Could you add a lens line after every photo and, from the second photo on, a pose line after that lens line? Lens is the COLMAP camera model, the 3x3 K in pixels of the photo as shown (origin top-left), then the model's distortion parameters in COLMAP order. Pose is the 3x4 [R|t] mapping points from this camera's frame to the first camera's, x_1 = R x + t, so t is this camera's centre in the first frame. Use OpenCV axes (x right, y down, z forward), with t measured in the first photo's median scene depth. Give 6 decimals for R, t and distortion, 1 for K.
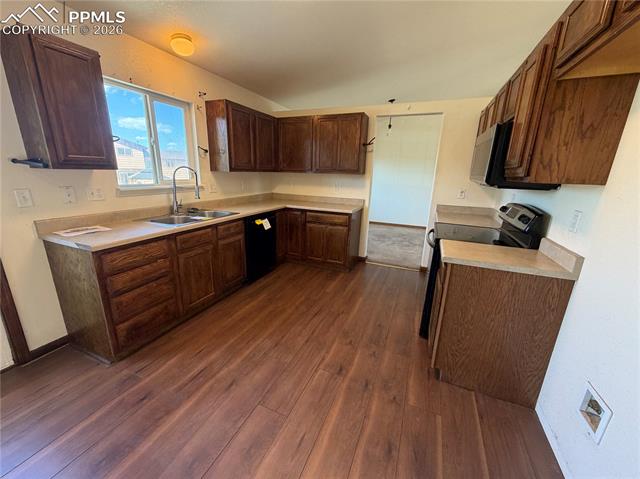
lens RADIAL K [[255.3, 0, 318.4], [0, 255.3, 240.8], [0, 0, 1]] dist [-0.000298, 0.000080]
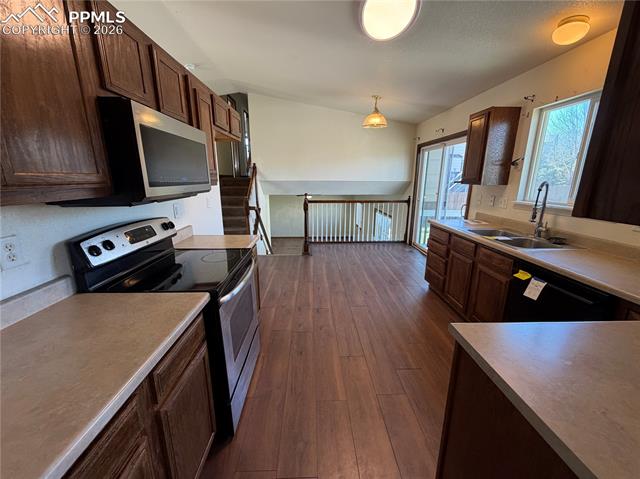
lens RADIAL K [[257.3, 0, 320.2], [0, 257.3, 236.9], [0, 0, 1]] dist [0.000056, 0.000074]
pose [[-0.904941, 0.068983, -0.419909, 0.563405], [-0.137128, 0.886862, 0.441216, -0.462013], [0.402838, 0.456855, -0.793098, 1.655112]]
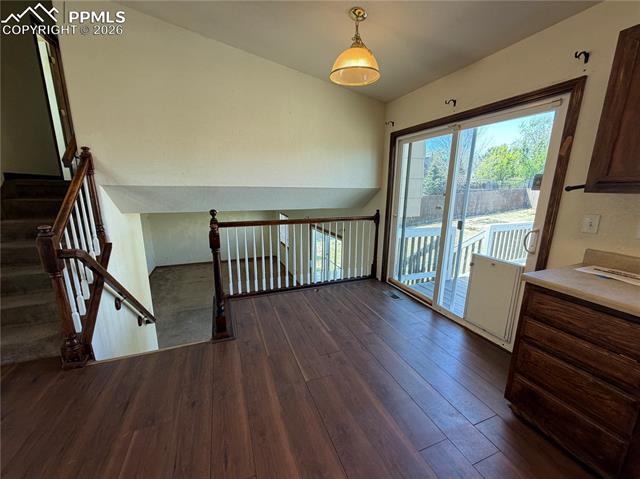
lens RADIAL K [[255.3, 0, 318.4], [0, 255.3, 240.8], [0, 0, 1]] dist [-0.000298, 0.000080]
pose [[-0.709988, 0.115233, -0.694722, 0.178065], [-0.213709, 0.904741, 0.368472, -0.188983], [0.671004, 0.410079, -0.617729, 0.722676]]
